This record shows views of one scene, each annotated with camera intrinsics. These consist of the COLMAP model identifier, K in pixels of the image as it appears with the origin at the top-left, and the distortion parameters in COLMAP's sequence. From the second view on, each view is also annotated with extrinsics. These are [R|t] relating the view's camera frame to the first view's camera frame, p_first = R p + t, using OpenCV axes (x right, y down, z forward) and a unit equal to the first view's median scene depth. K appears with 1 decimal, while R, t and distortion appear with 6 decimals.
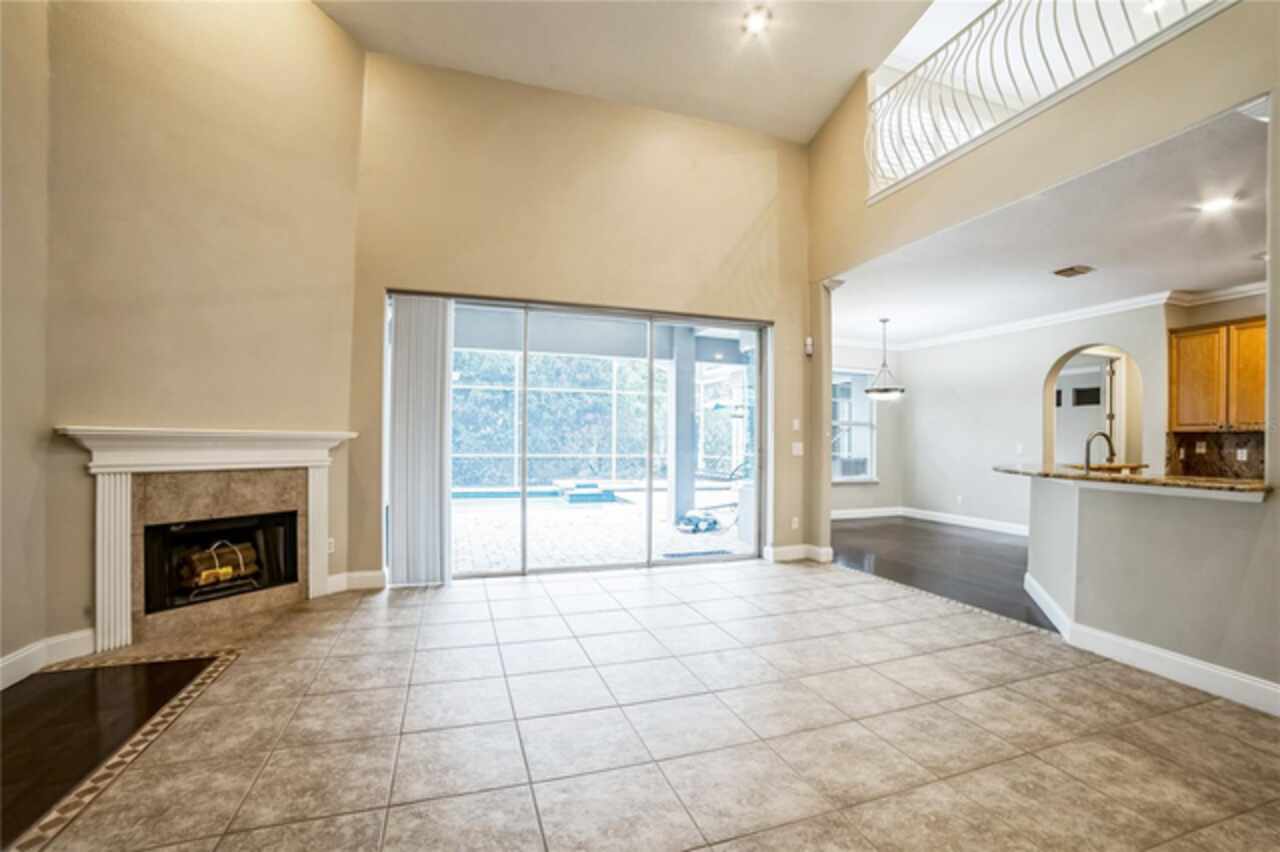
lens RADIAL K [[549.3, 0, 618.7], [0, 549.3, 470.3], [0, 0, 1]] dist [-0.089899, 0.022505]
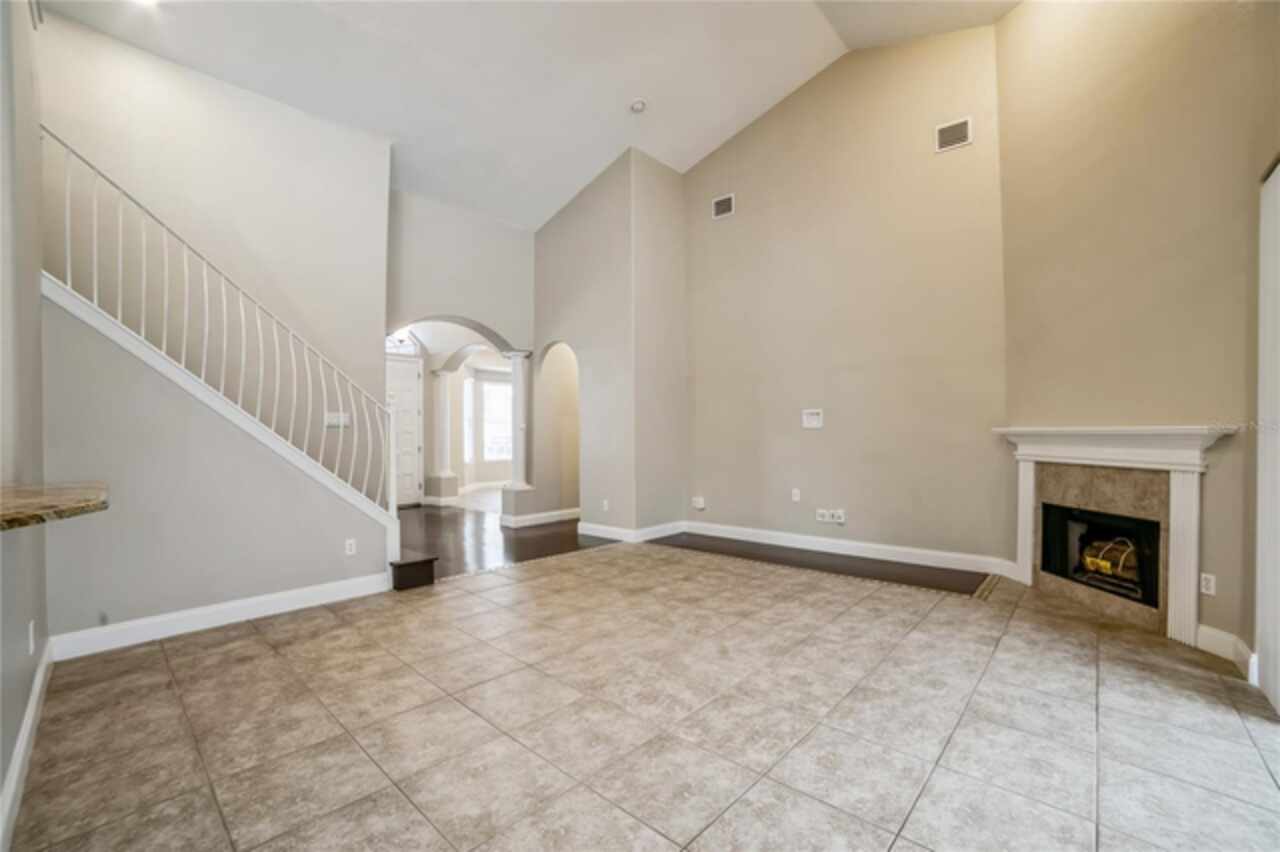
lens RADIAL K [[547.8, 0, 640.9], [0, 547.8, 432.4], [0, 0, 1]] dist [-0.087972, 0.030498]
pose [[-0.870555, -0.005458, -0.492040, 0.421707], [-0.027041, 0.998958, 0.036762, -0.061209], [0.491327, 0.045309, -0.869796, 1.101398]]
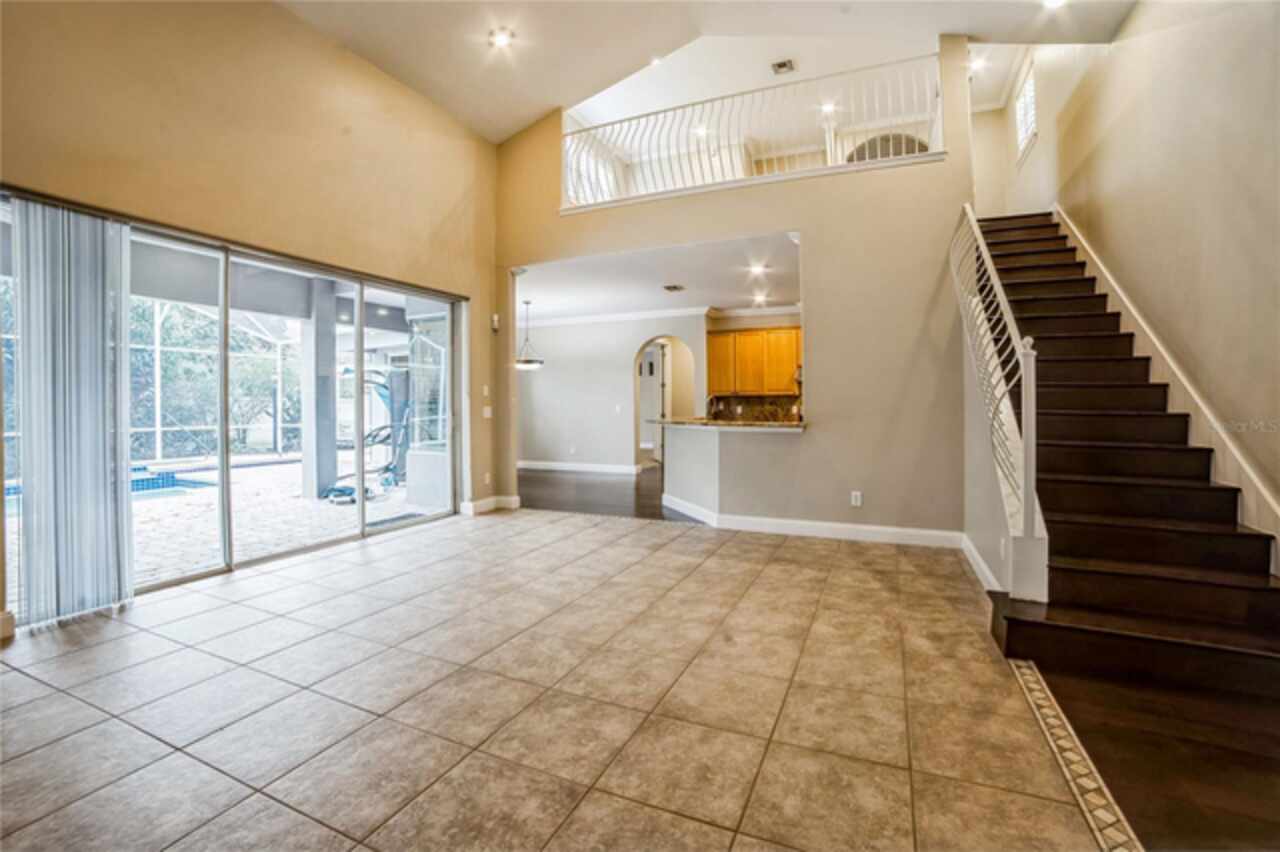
lens RADIAL K [[547.8, 0, 640.9], [0, 547.8, 432.4], [0, 0, 1]] dist [-0.087972, 0.030498]
pose [[0.681212, -0.045244, 0.730687, -0.360733], [0.048197, 0.998695, 0.016905, -0.001542], [-0.730498, 0.023701, 0.682504, 0.000636]]
